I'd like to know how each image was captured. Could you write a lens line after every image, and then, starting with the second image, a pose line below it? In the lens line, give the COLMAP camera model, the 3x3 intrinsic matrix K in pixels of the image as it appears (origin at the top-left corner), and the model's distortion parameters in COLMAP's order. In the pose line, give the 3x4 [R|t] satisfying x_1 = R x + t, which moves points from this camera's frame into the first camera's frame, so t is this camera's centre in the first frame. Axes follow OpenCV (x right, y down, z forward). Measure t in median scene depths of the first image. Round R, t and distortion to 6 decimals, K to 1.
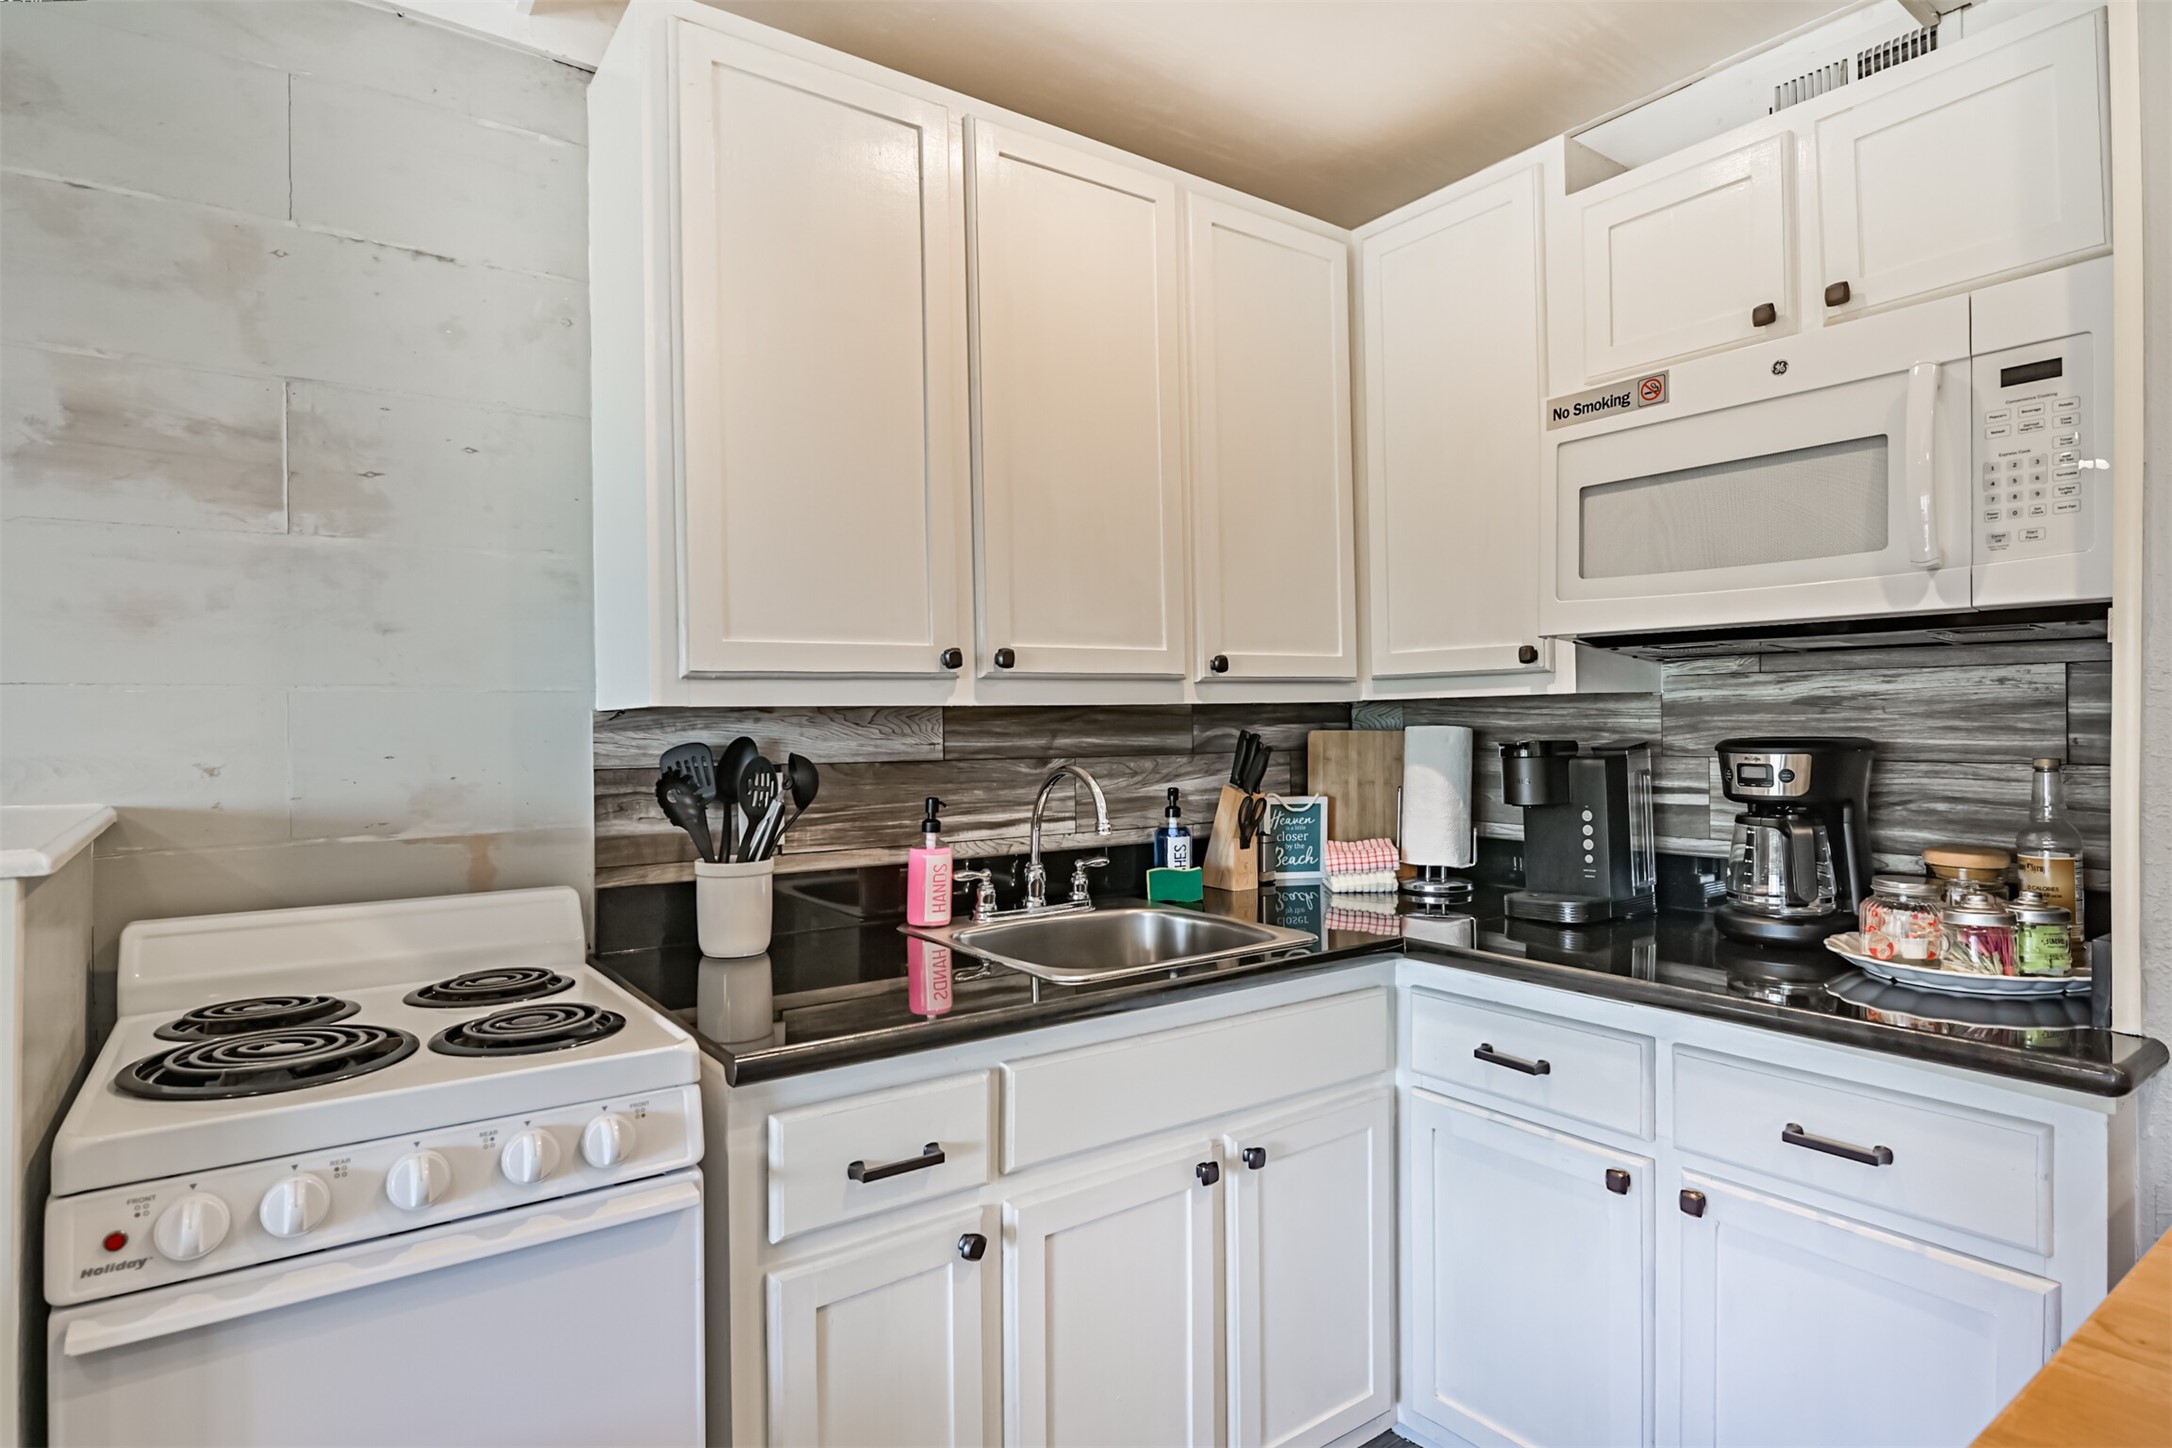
lens RADIAL K [[1148.1, 0, 1099.2], [0, 1148.1, 717.5], [0, 0, 1]] dist [-0.014294, 0.000251]
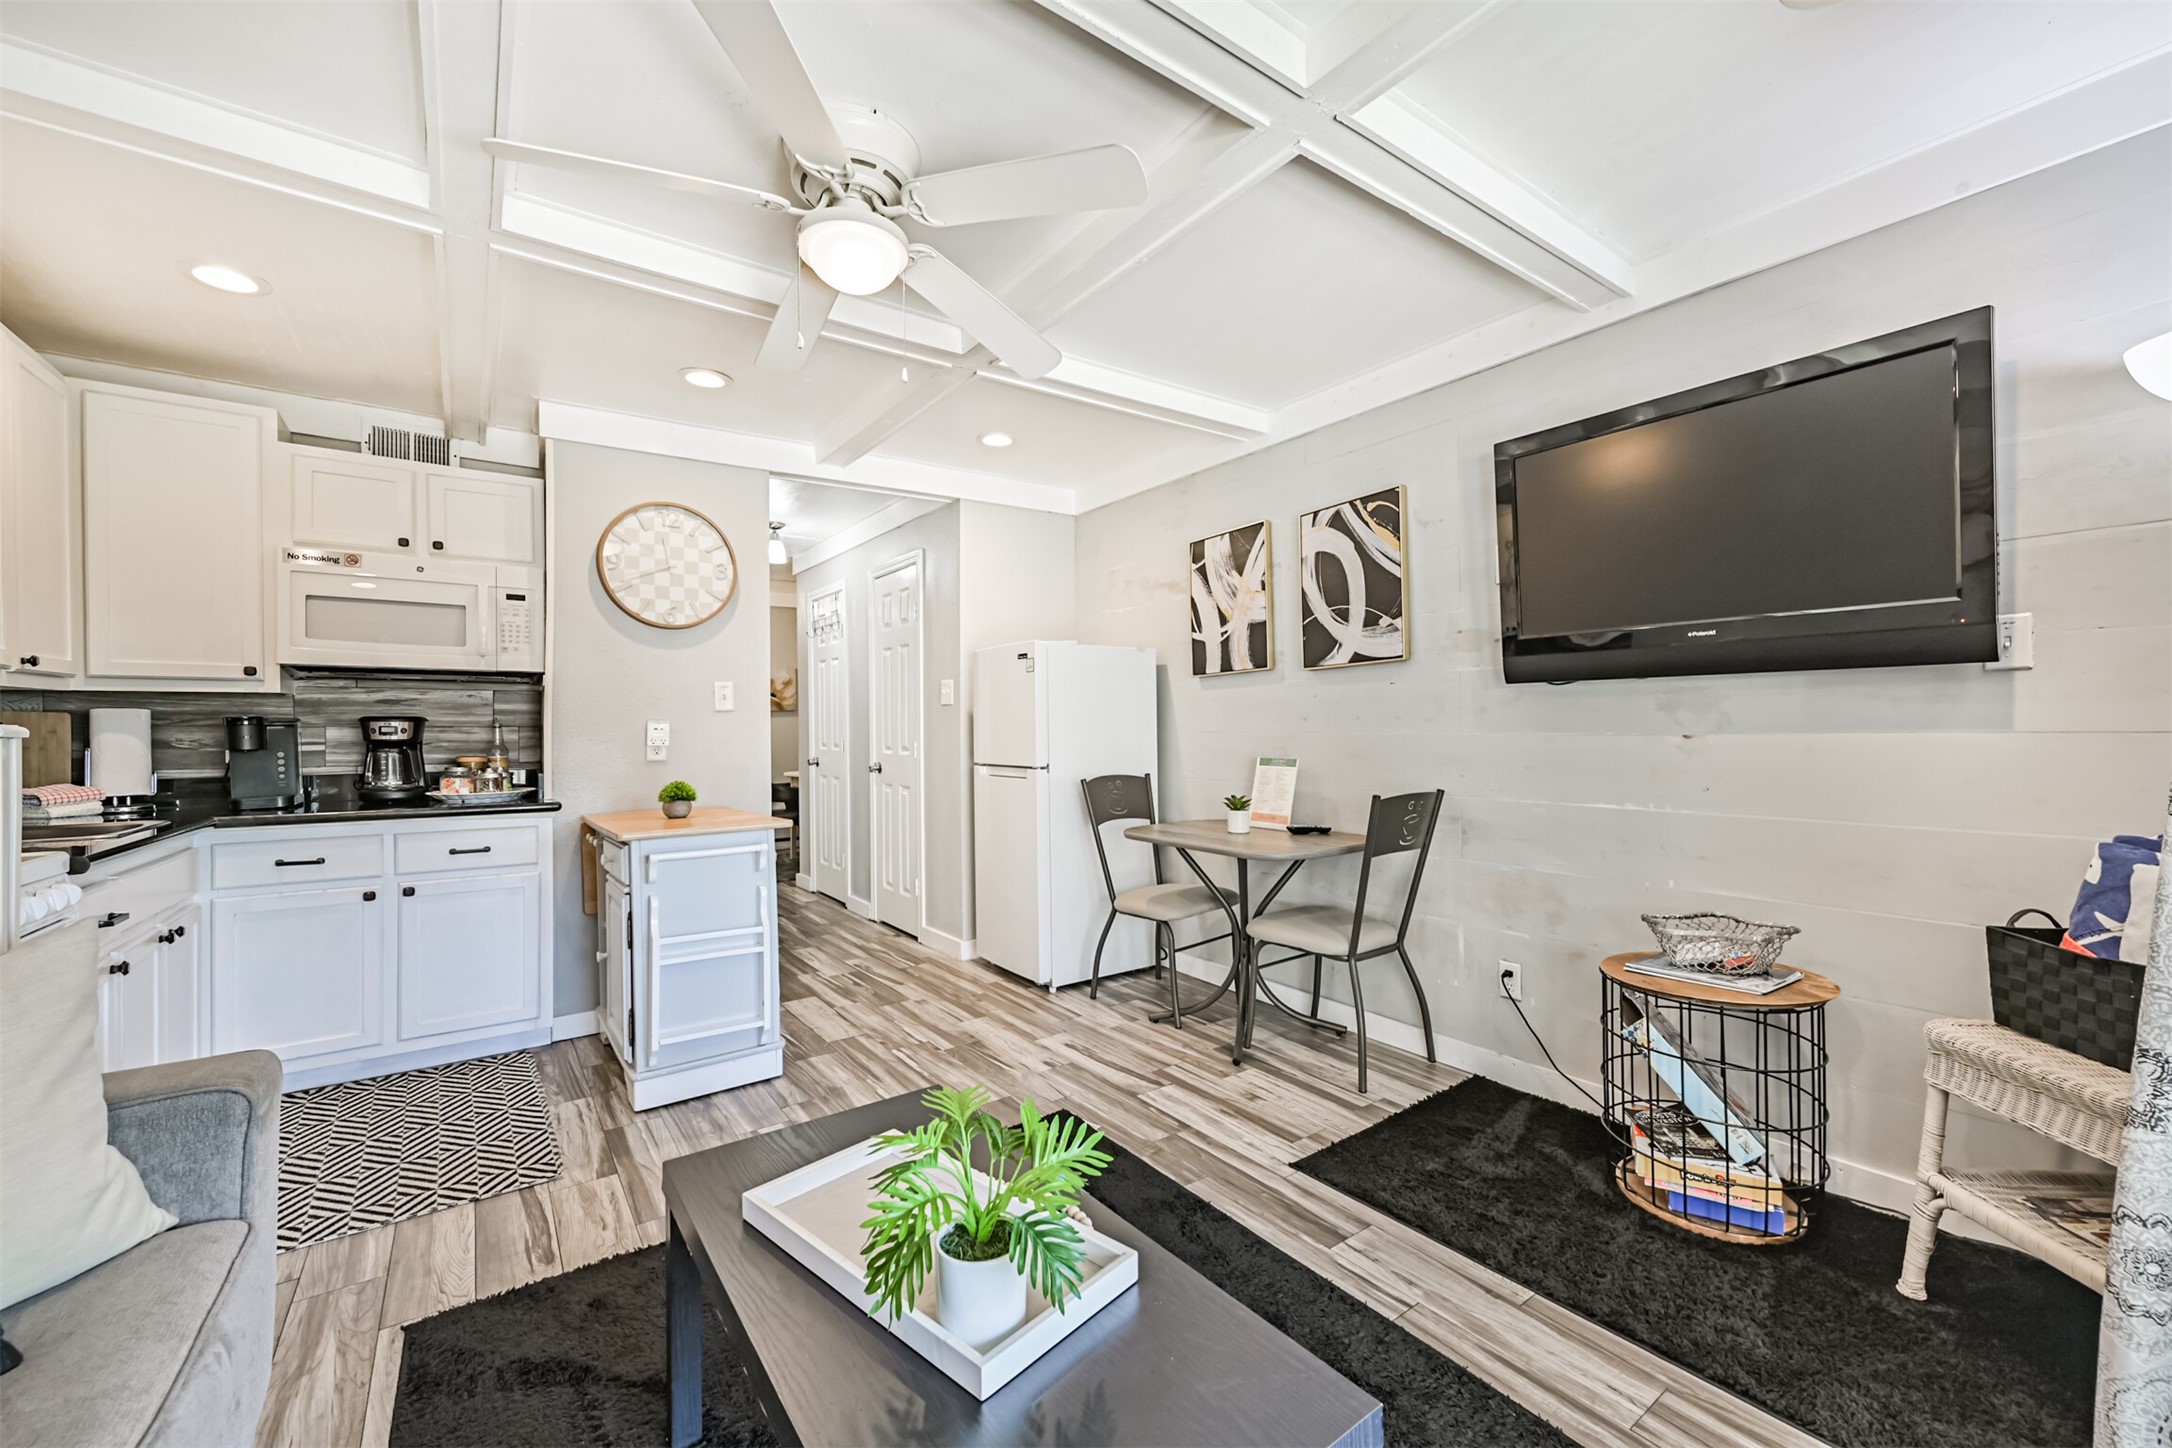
lens RADIAL K [[858.3, 0, 1098.4], [0, 858.3, 729.7], [0, 0, 1]] dist [0.000454, 0.000609]
pose [[0.006242, 0.010609, 0.999924, -1.179444], [0.004139, 0.999935, -0.010635, 0.072101], [-0.999972, 0.004205, 0.006198, -0.477539]]
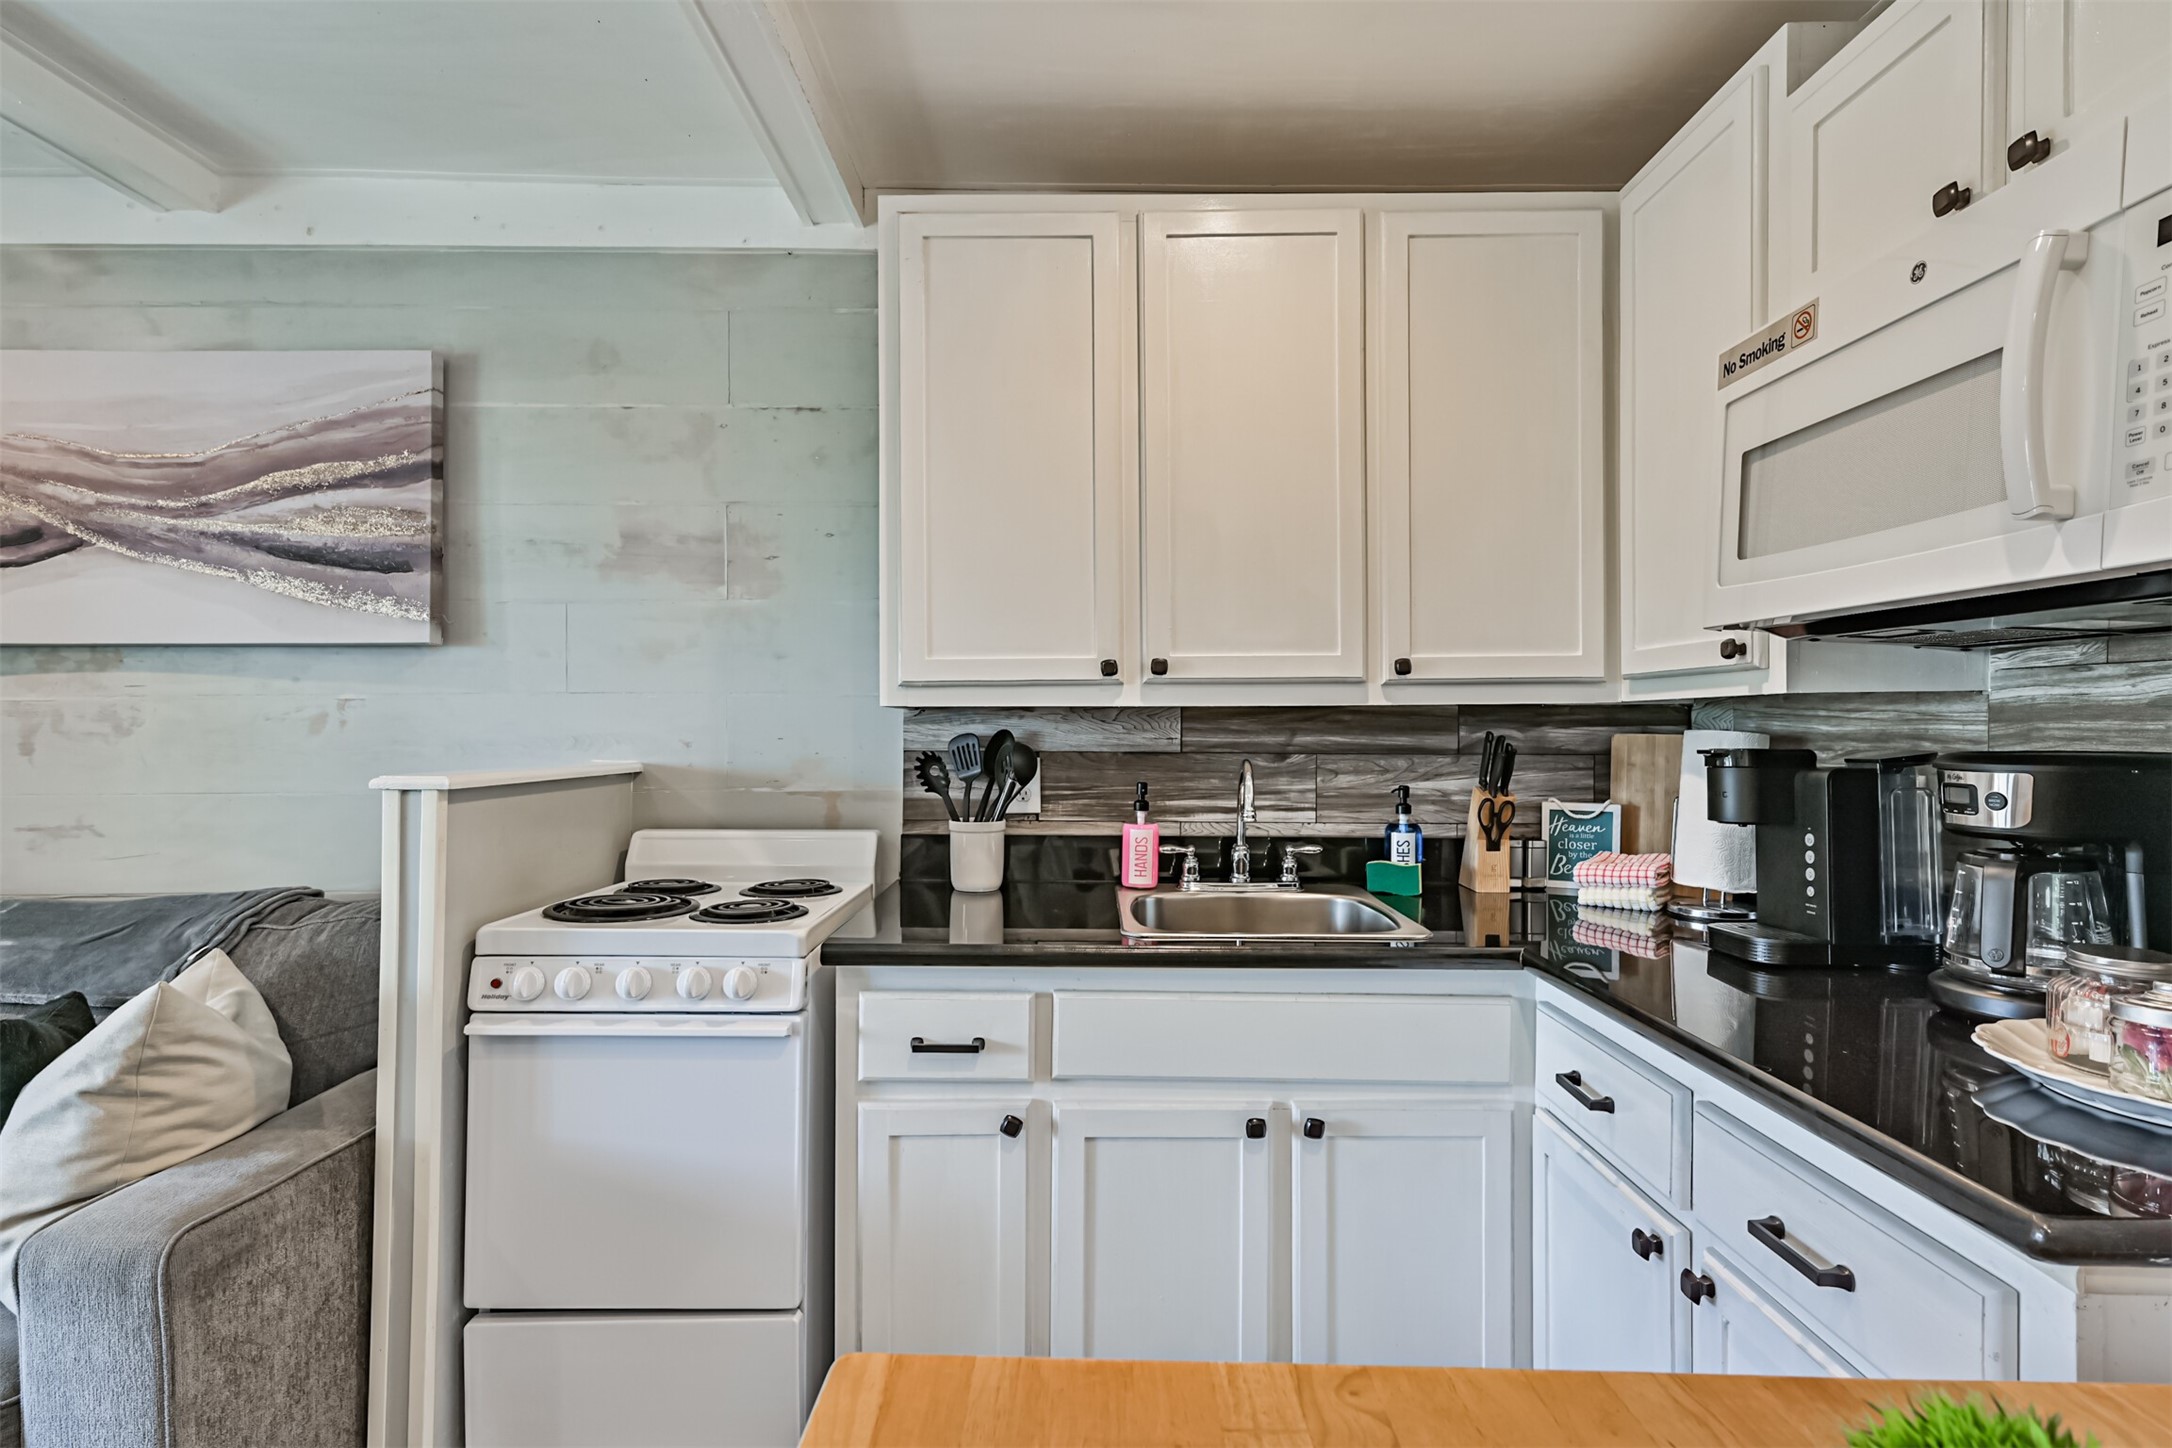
lens RADIAL K [[1067.0, 0, 1096.1], [0, 1067.0, 729.3], [0, 0, 1]] dist [0.014410, 0.002108]
pose [[0.807378, 0.015146, -0.589841, 0.521734], [-0.008284, 0.999863, 0.014335, -0.001851], [0.589977, -0.006688, 0.807392, 0.067725]]
